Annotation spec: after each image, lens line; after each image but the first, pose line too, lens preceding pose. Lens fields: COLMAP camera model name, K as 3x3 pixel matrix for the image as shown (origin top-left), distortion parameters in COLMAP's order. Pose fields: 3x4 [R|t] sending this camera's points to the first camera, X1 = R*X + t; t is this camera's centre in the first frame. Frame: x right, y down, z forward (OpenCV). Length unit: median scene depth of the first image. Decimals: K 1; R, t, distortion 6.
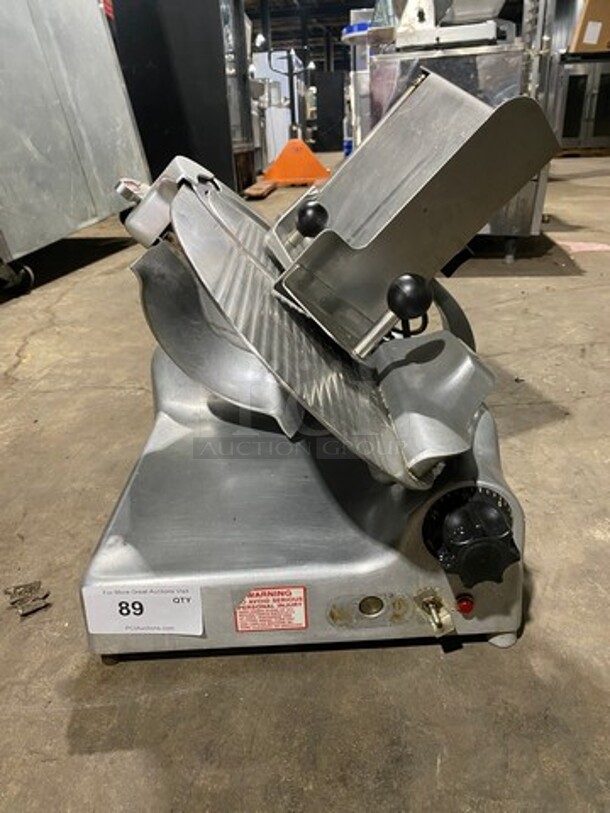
lens RADIAL K [[611.6, 0, 305.0], [0, 611.6, 406.5], [0, 0, 1]] dist [-0.000342, 0.005792]
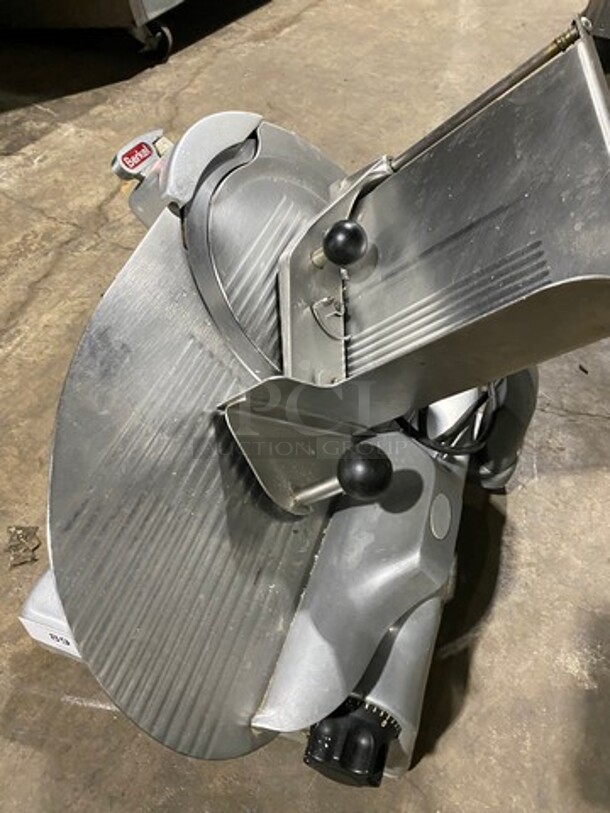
lens RADIAL K [[611.6, 0, 305.0], [0, 611.6, 406.5], [0, 0, 1]] dist [-0.000342, 0.005792]
pose [[0.939015, 0.280294, -0.199214, 0.226479], [-0.172583, 0.885207, 0.432000, -0.573333], [0.297432, -0.371274, 0.879596, 0.288269]]
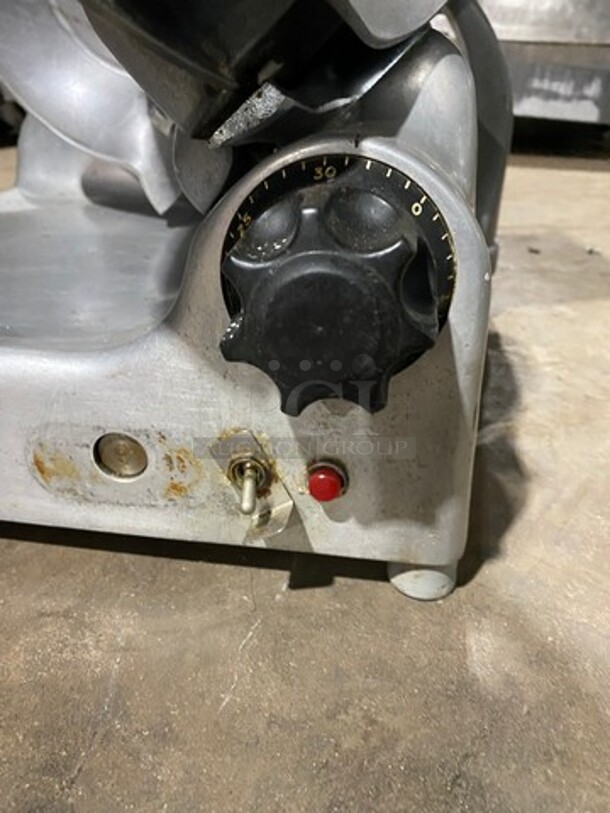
lens RADIAL K [[623.6, 0, 305.0], [0, 623.6, 406.5], [0, 0, 1]] dist [-0.005585, 0.000447]
pose [[0.984847, 0.132143, -0.112310, 0.274431], [-0.123428, 0.989015, 0.081330, 0.225758], [0.121824, -0.066236, 0.990339, 0.541929]]
